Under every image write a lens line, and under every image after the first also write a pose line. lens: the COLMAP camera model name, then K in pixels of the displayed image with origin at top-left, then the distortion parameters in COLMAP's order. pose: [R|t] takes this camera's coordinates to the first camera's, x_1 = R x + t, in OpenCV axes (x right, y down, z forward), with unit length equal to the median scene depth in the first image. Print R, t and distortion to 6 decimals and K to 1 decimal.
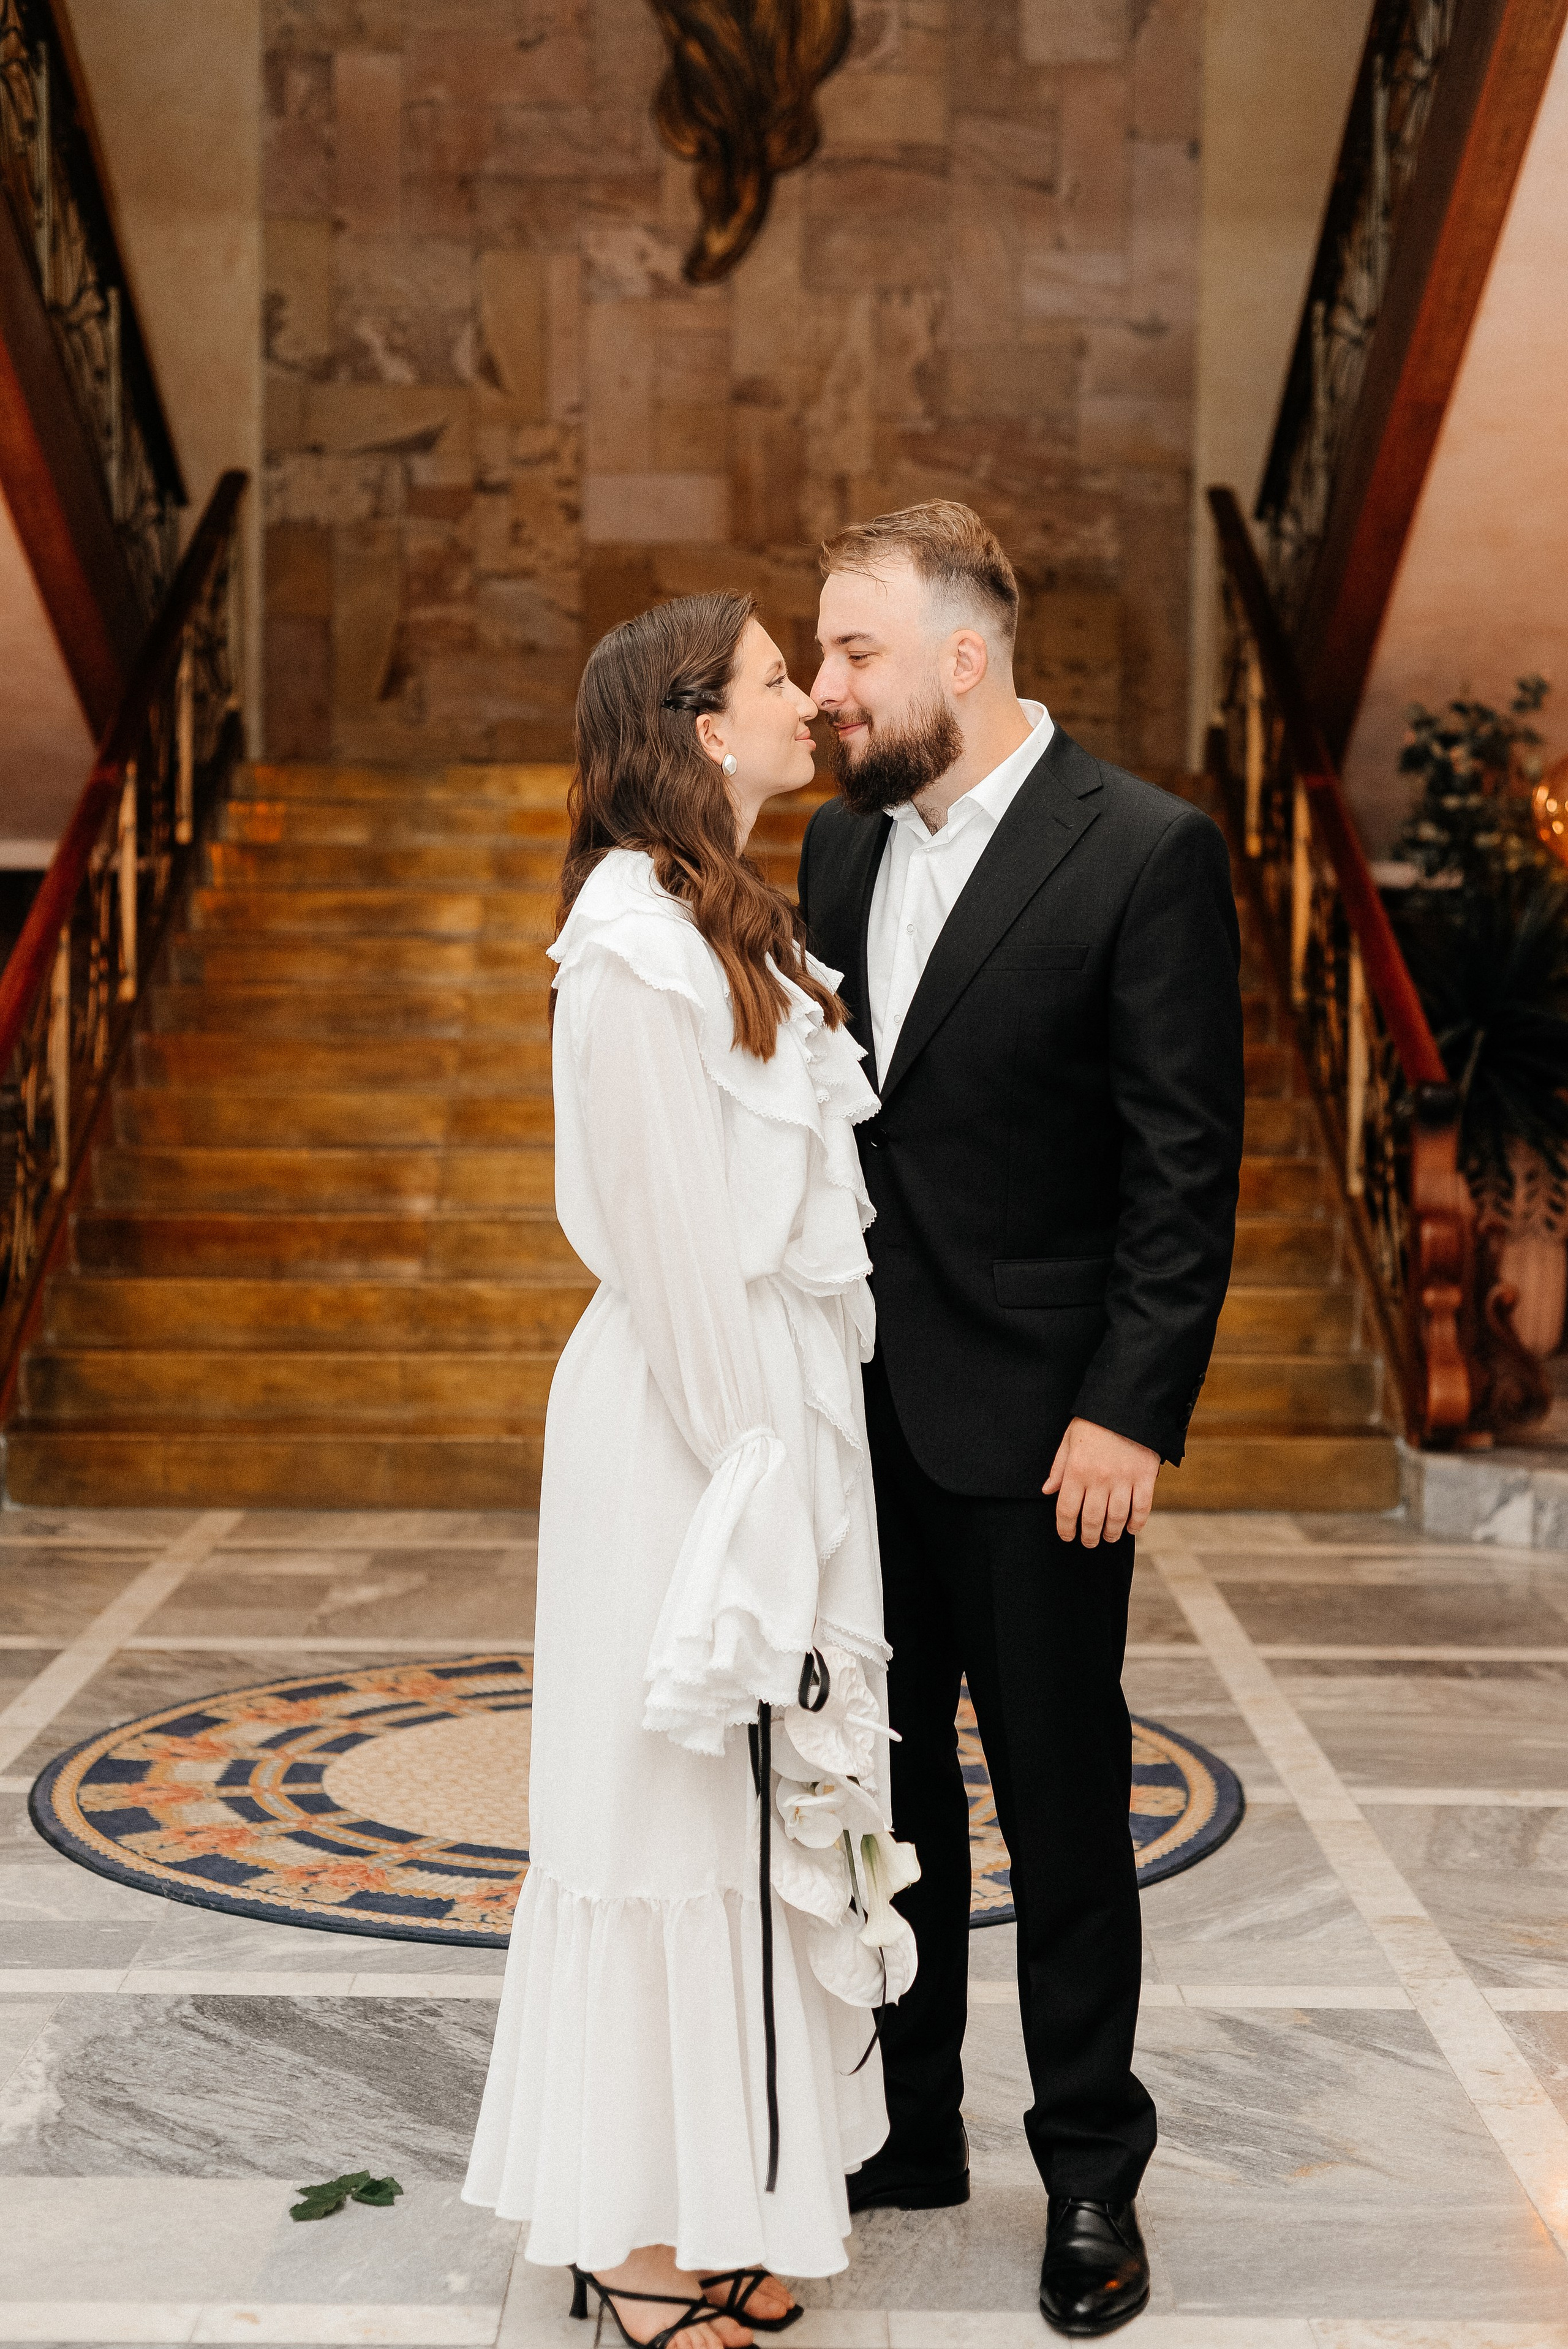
lens RADIAL K [[3512.0, 0, 722.9], [0, 3512.0, 1168.0], [0, 0, 1]] dist [-0.009728, -0.014920]
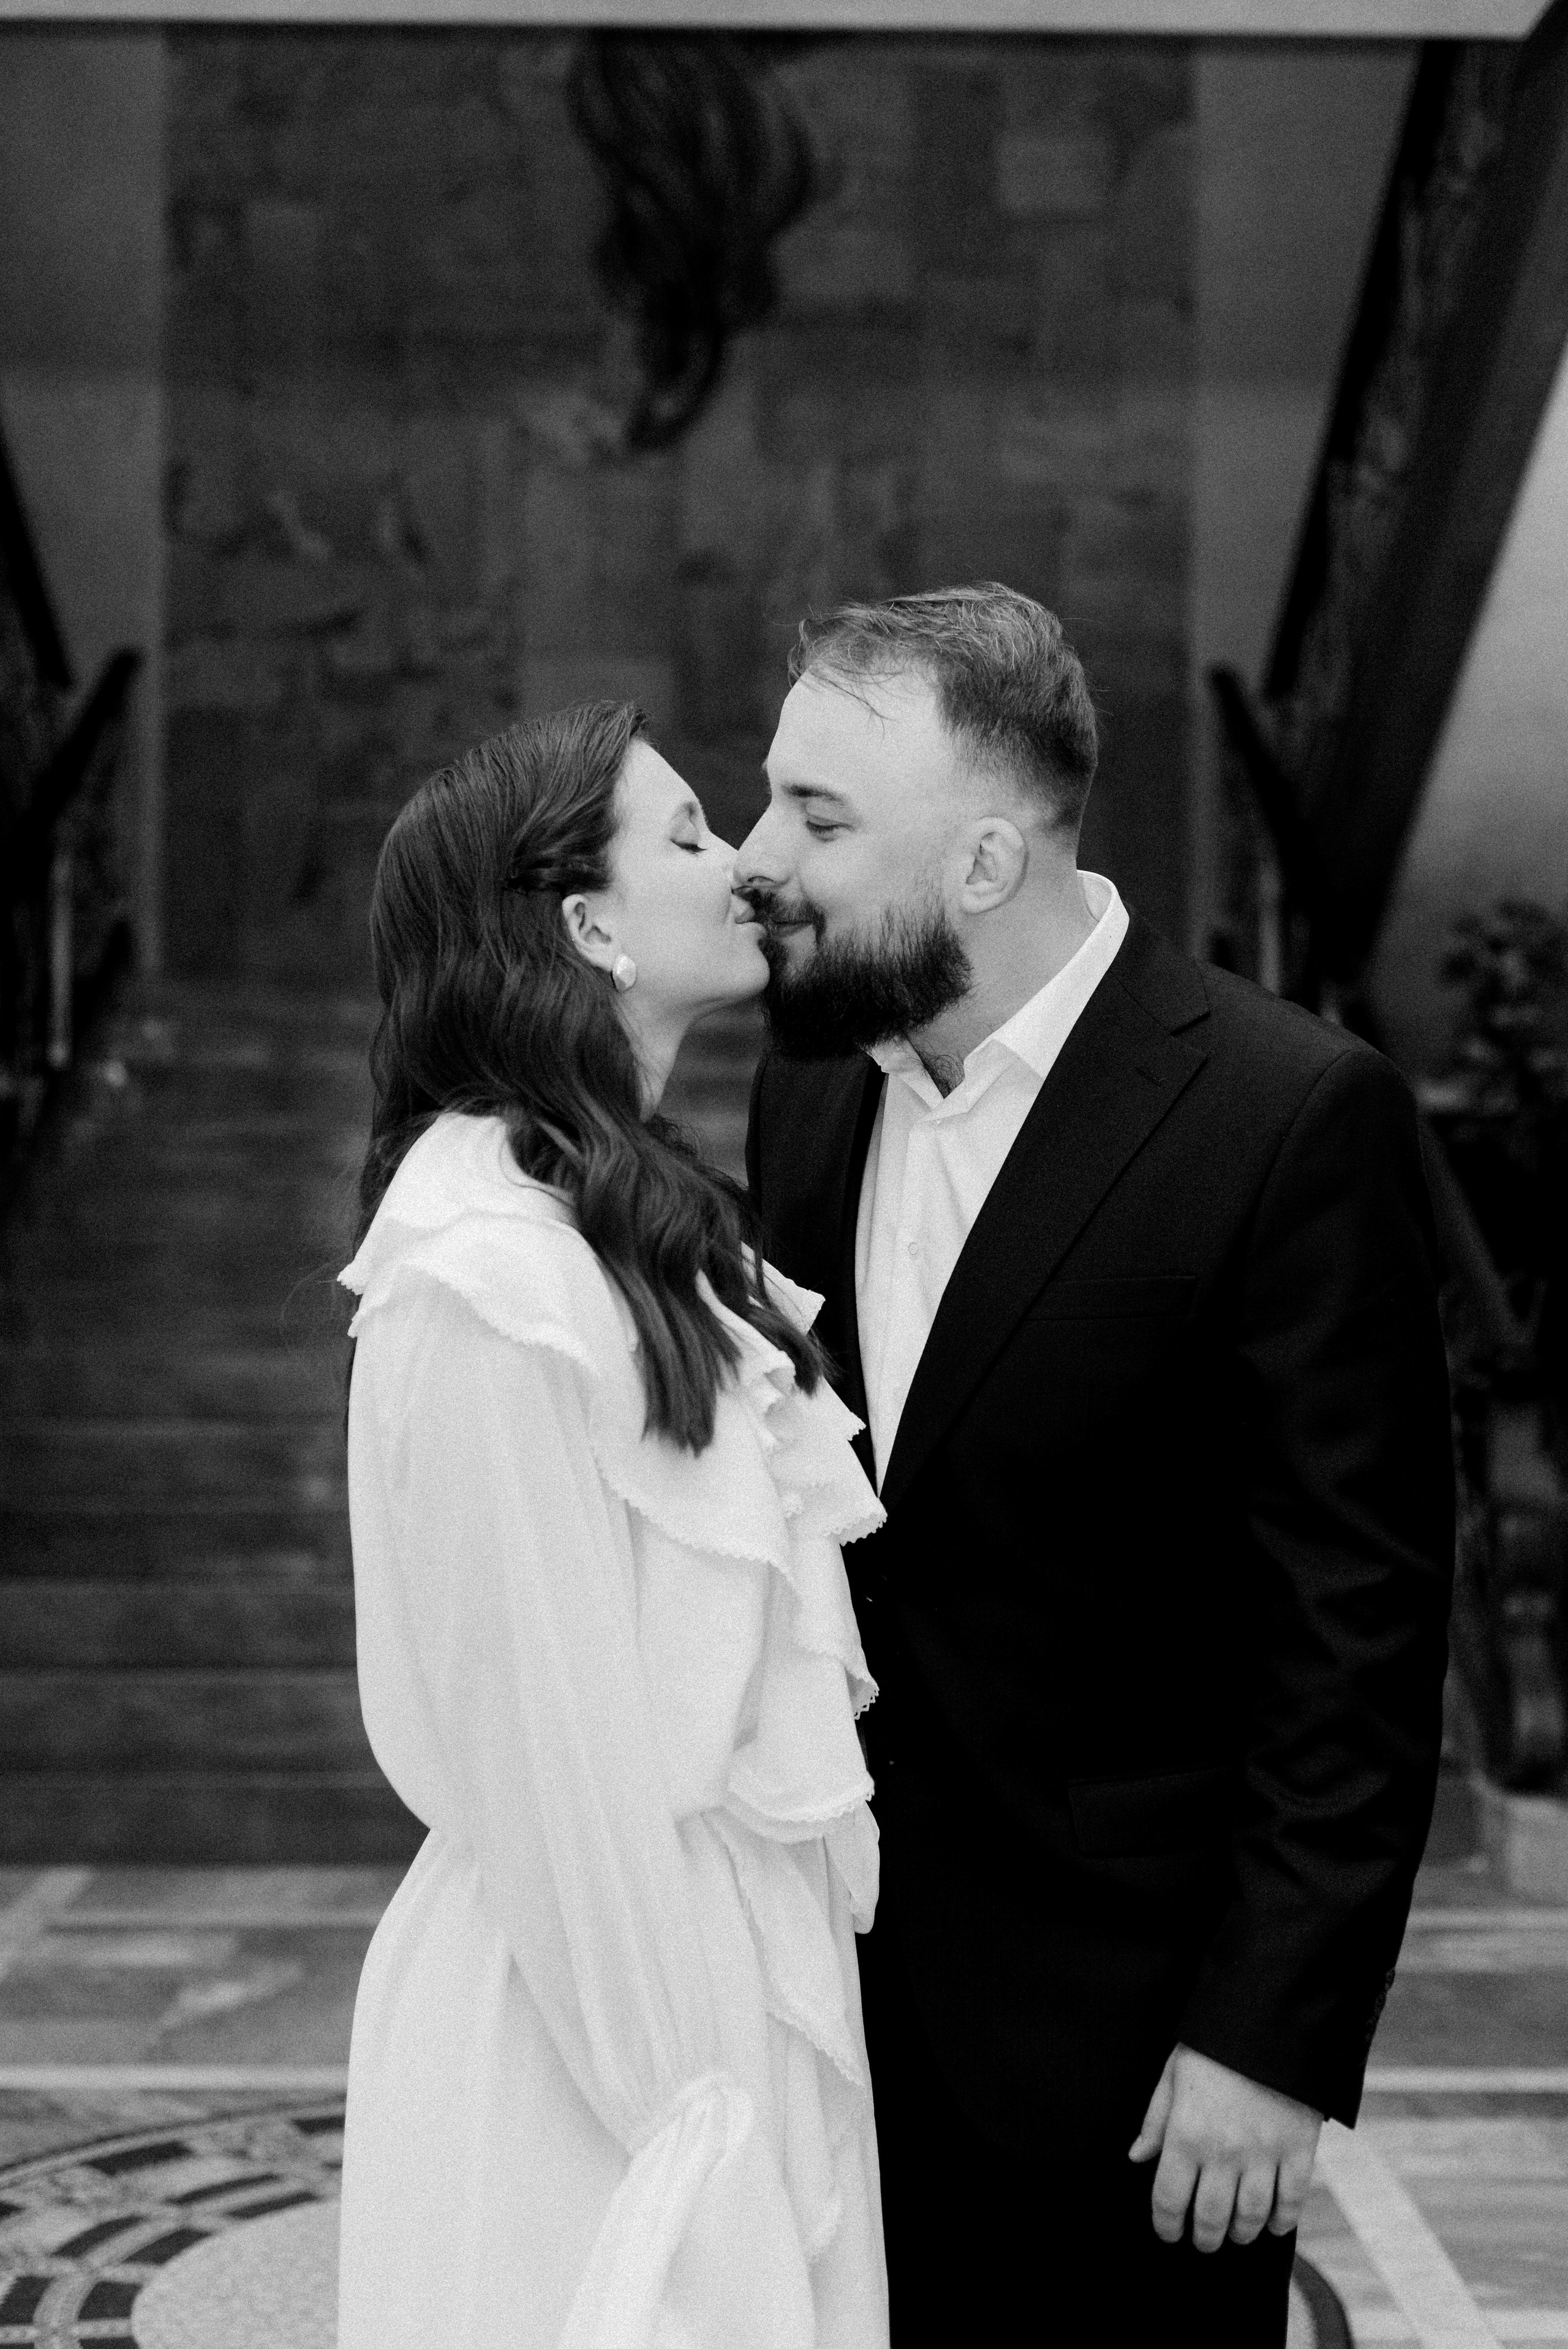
lens RADIAL K [[3370.0, 0, 788.8], [0, 3370.0, 1186.1], [0, 0, 1]] dist [-0.011599, 0.007722]
pose [[0.999533, -0.004108, 0.030286, 0.004622], [0.005688, 0.998618, -0.052255, -0.021034], [-0.030029, 0.052403, 0.998174, 0.186369]]
